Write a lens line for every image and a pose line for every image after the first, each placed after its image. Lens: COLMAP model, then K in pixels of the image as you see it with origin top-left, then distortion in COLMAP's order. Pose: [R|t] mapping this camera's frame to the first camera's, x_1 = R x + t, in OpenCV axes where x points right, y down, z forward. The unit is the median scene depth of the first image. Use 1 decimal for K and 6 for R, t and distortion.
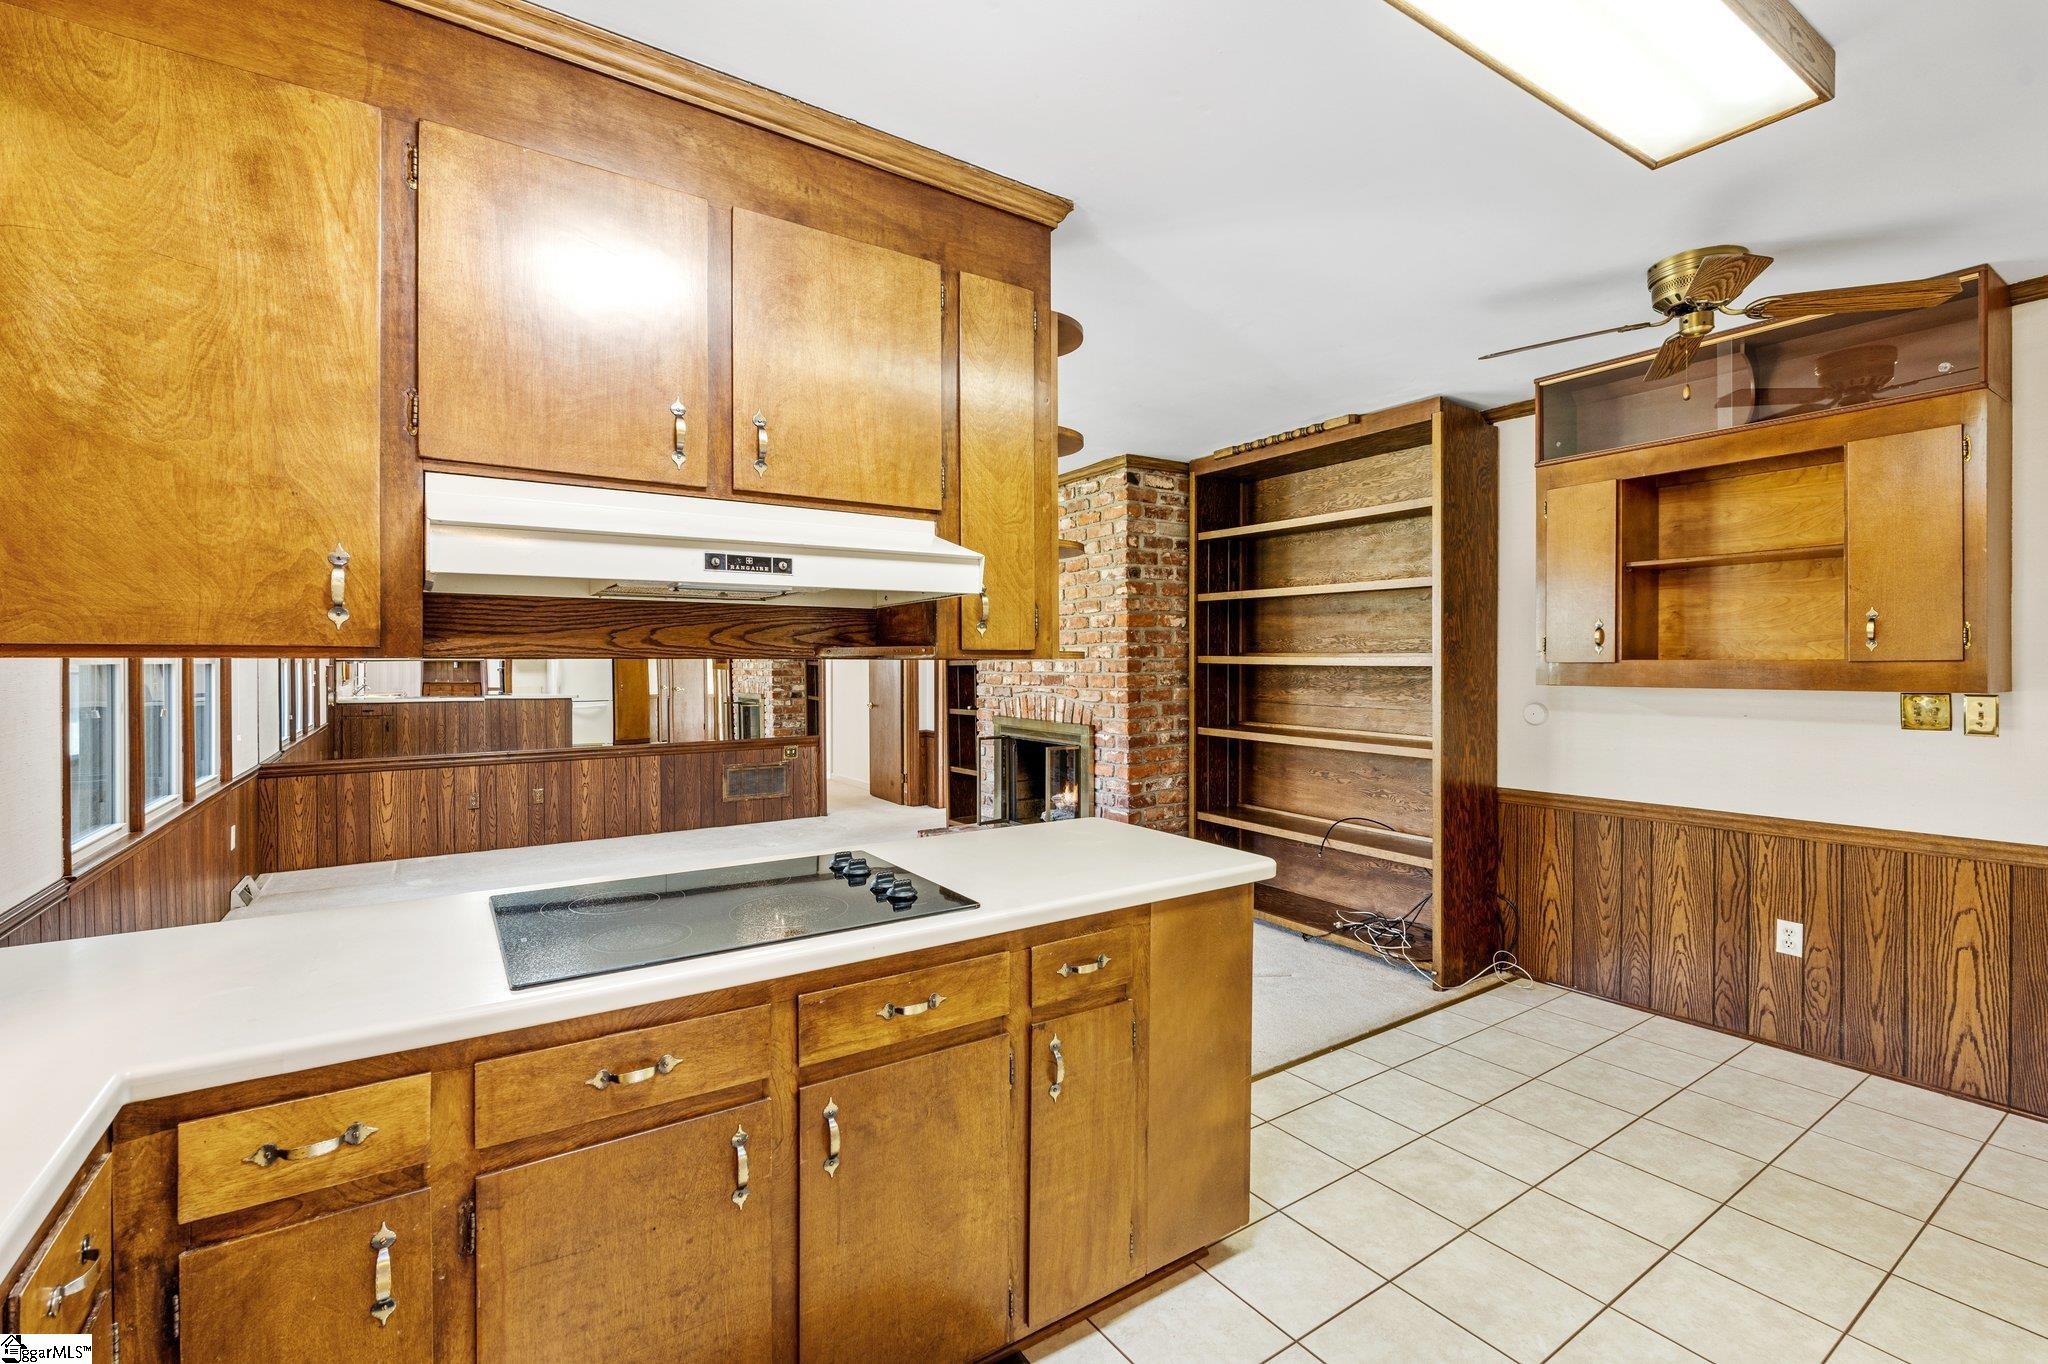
lens RADIAL K [[890.9, 0, 1032.2], [0, 890.9, 665.9], [0, 0, 1]] dist [-0.005841, 0.000638]
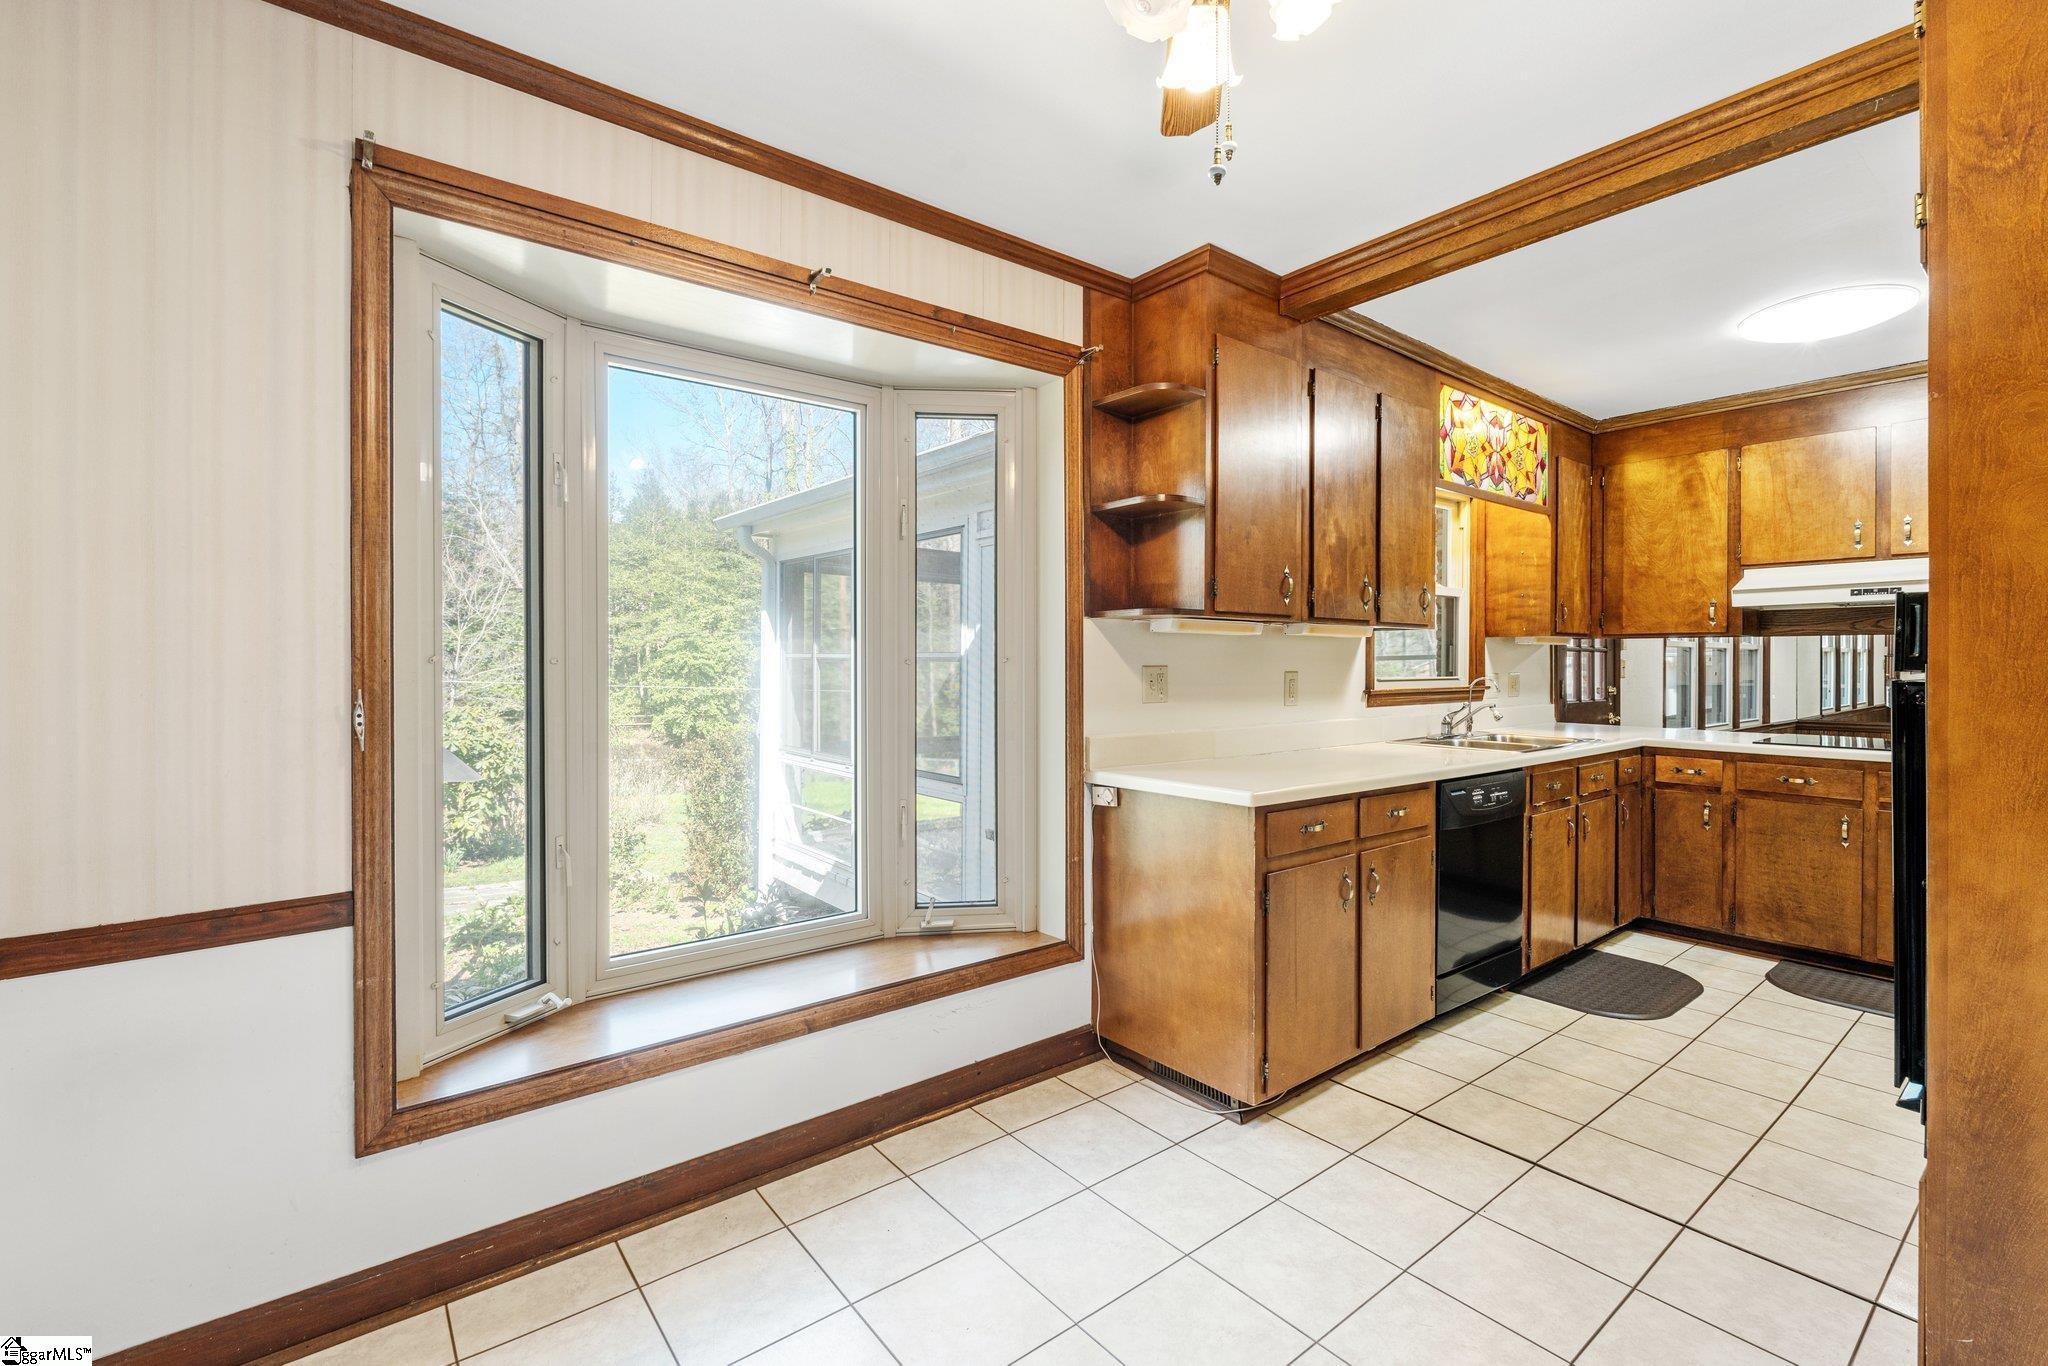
lens RADIAL K [[890.9, 0, 1015.8], [0, 890.9, 665.3], [0, 0, 1]] dist [-0.005841, 0.000638]
pose [[0.068178, 0.005126, -0.997660, 0.690476], [-0.004880, 0.999977, 0.004805, 0.029035], [0.997661, 0.004541, 0.068202, -0.523991]]
